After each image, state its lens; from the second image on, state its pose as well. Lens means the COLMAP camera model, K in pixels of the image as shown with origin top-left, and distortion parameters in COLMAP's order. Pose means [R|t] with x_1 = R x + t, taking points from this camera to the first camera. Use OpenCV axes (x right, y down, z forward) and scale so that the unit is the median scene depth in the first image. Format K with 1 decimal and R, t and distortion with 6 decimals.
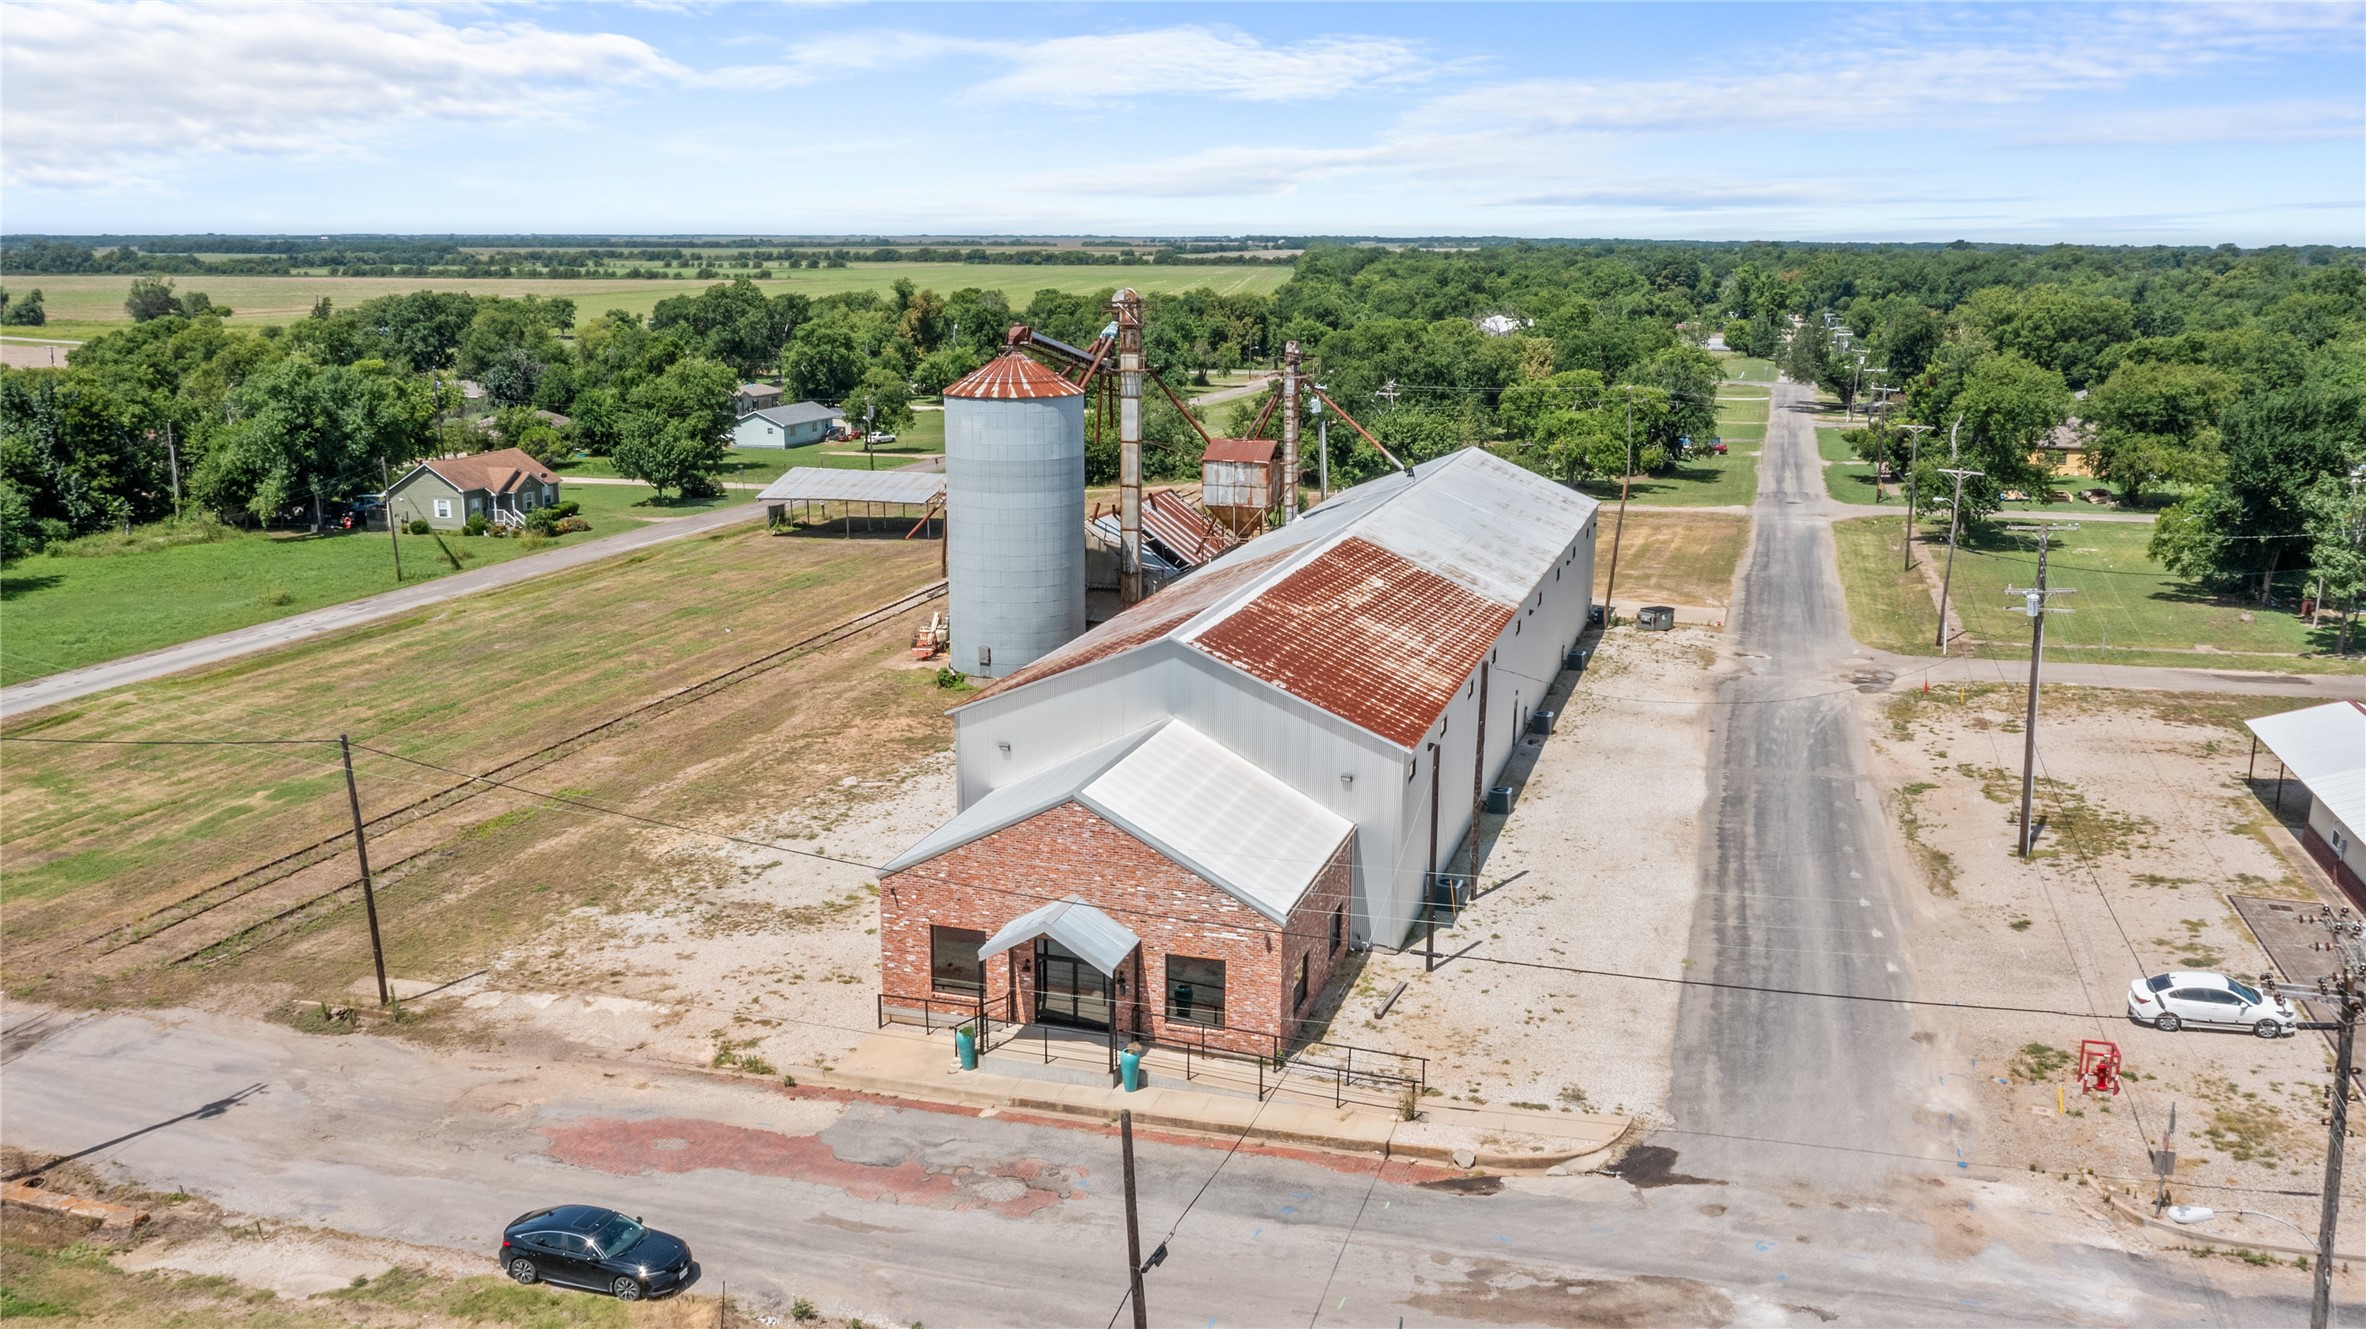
lens RADIAL K [[1895.0, 0, 1191.5], [0, 1895.0, 673.5], [0, 0, 1]] dist [-0.022948, 0.009291]
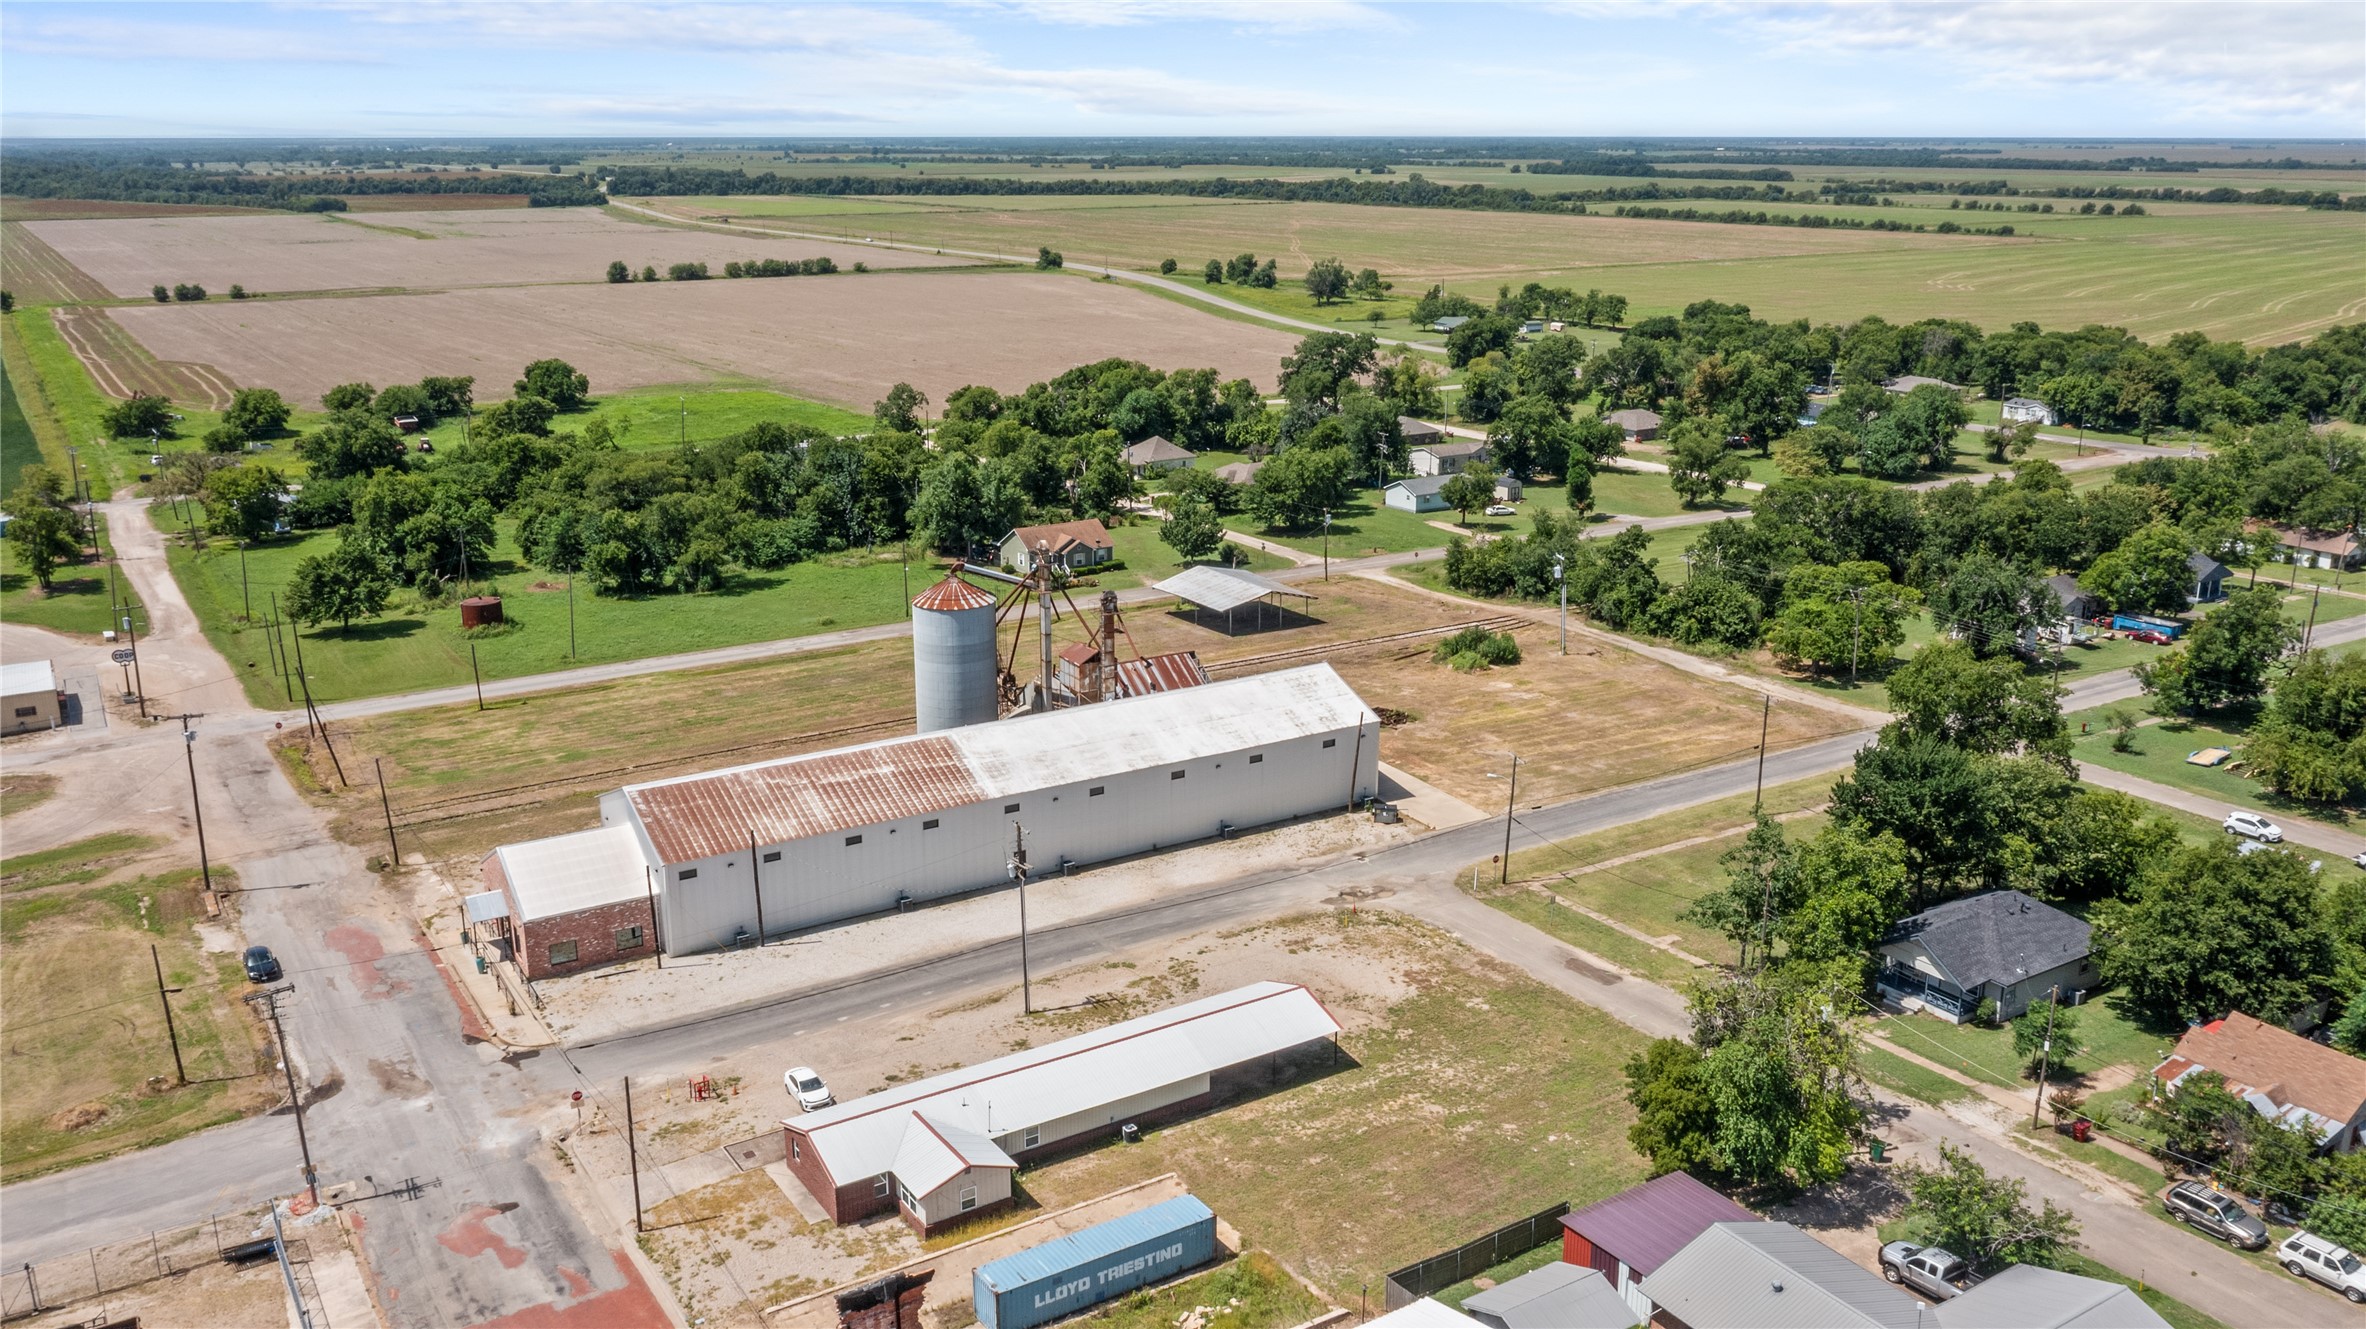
lens RADIAL K [[1866.1, 0, 1183.0], [0, 1866.1, 664.5], [0, 0, 1]] dist [-0.017358, 0.006242]
pose [[0.761818, 0.173726, -0.624061, 1.648140], [-0.144229, 0.984675, 0.098046, -0.423211], [0.631531, 0.015314, 0.775200, -0.224595]]
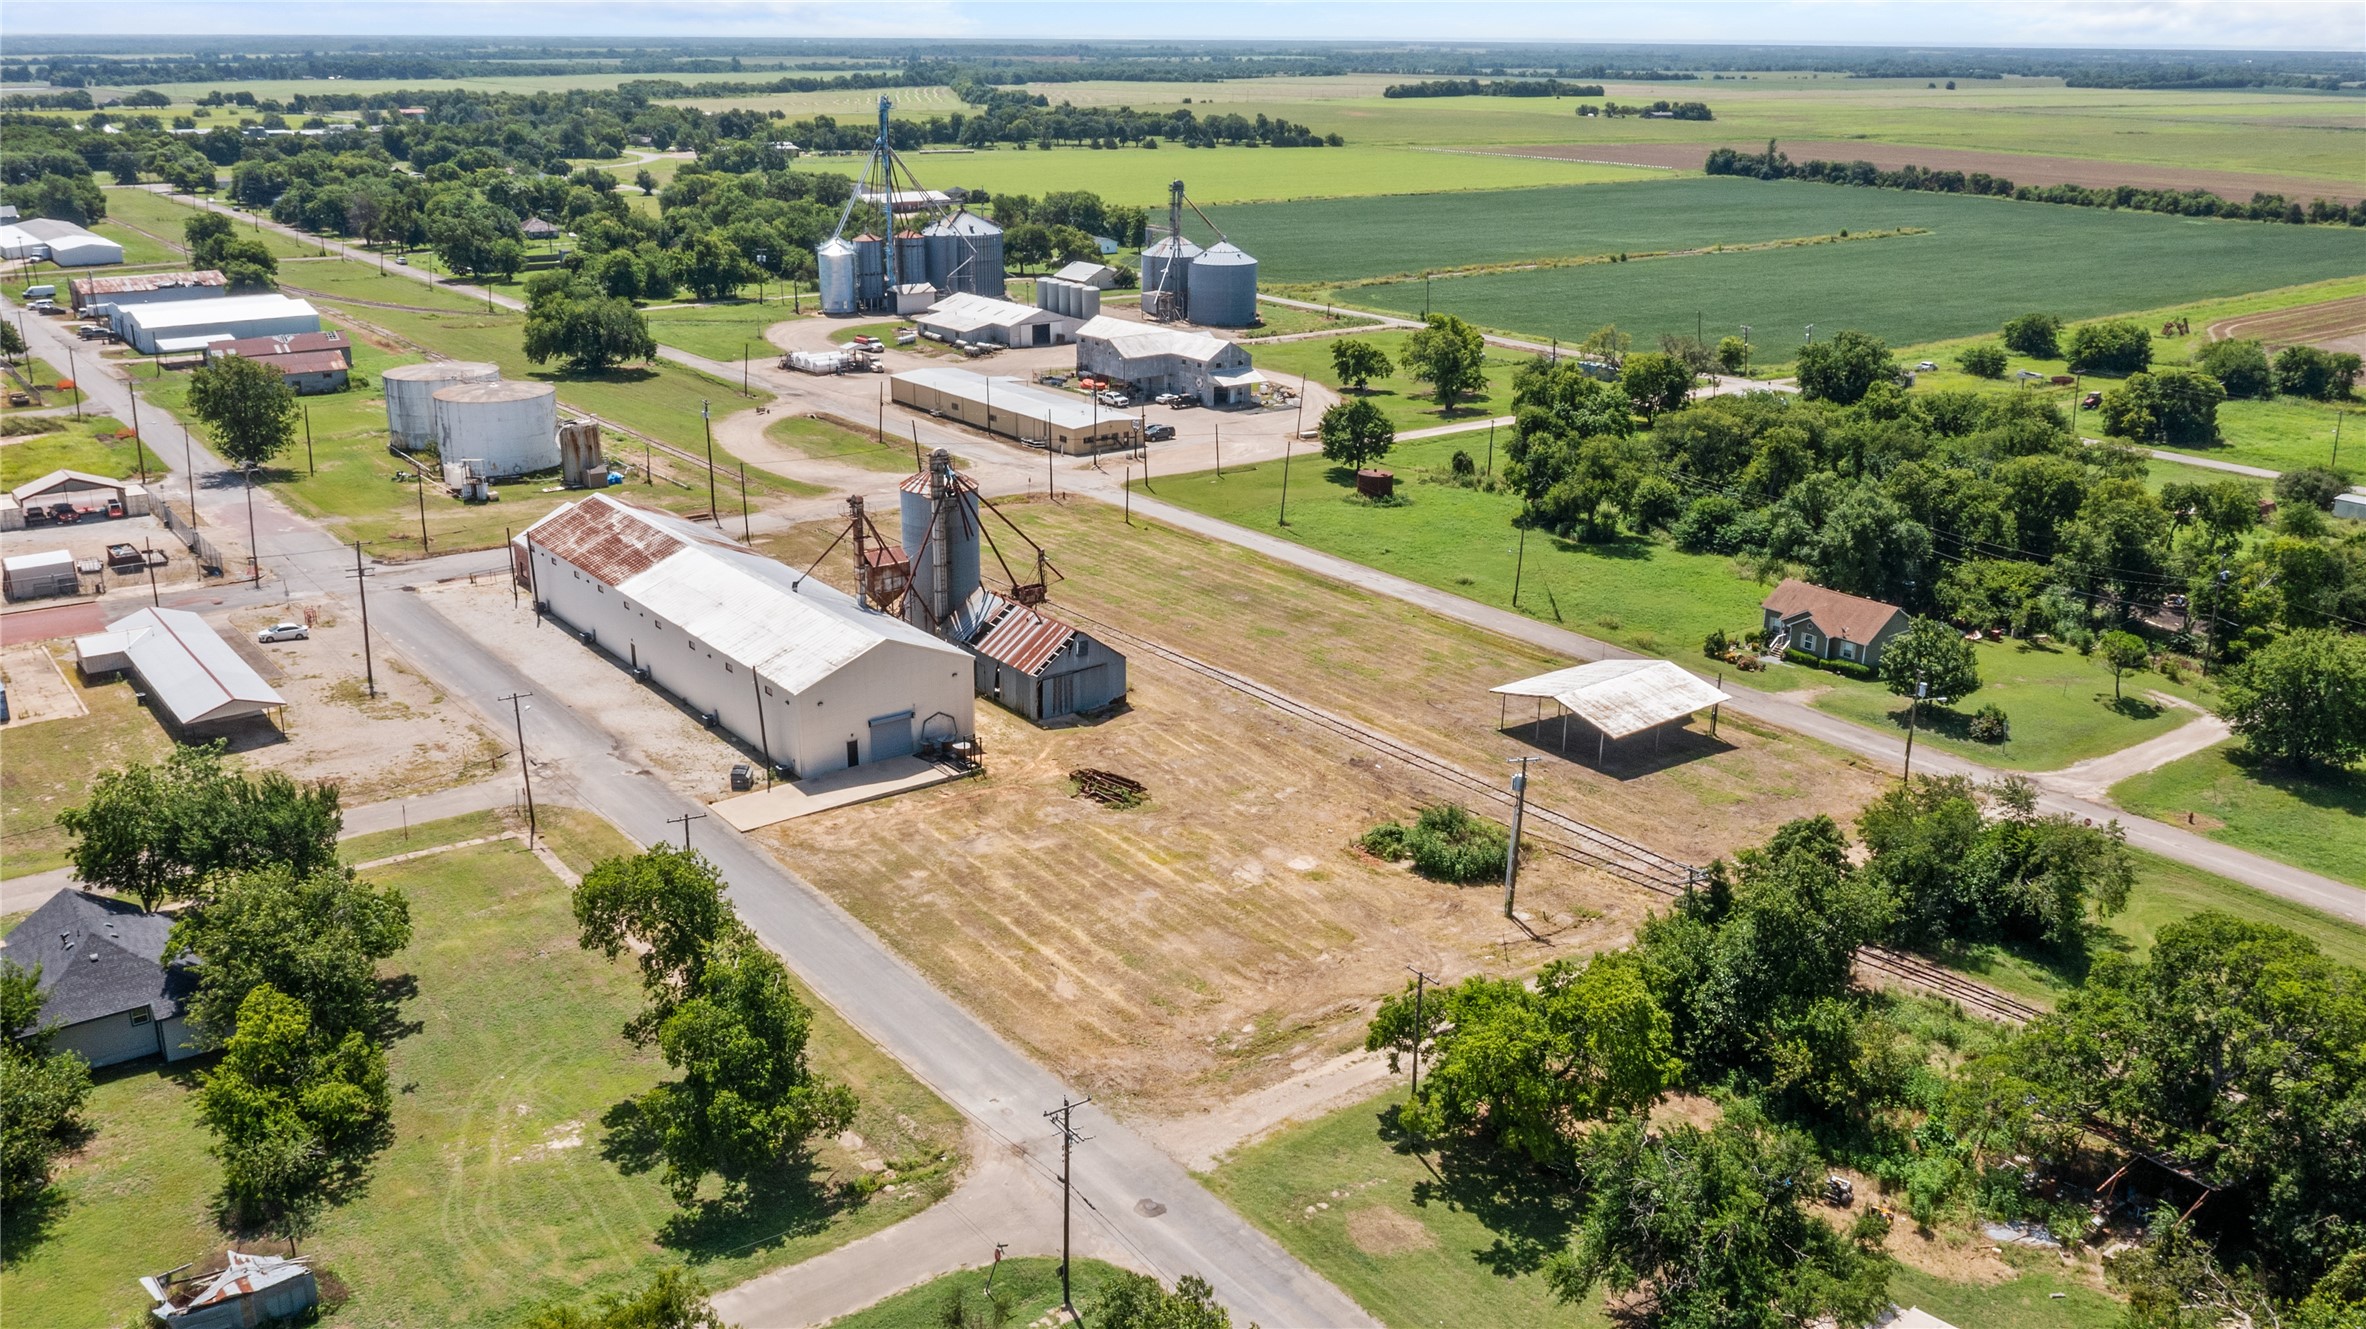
lens RADIAL K [[1895.0, 0, 1191.5], [0, 1895.0, 673.5], [0, 0, 1]] dist [-0.022948, 0.009291]
pose [[-0.573878, 0.253955, -0.778570, 1.822801], [-0.193587, 0.881692, 0.430282, -1.217461], [0.795731, 0.397650, -0.456822, 3.123293]]
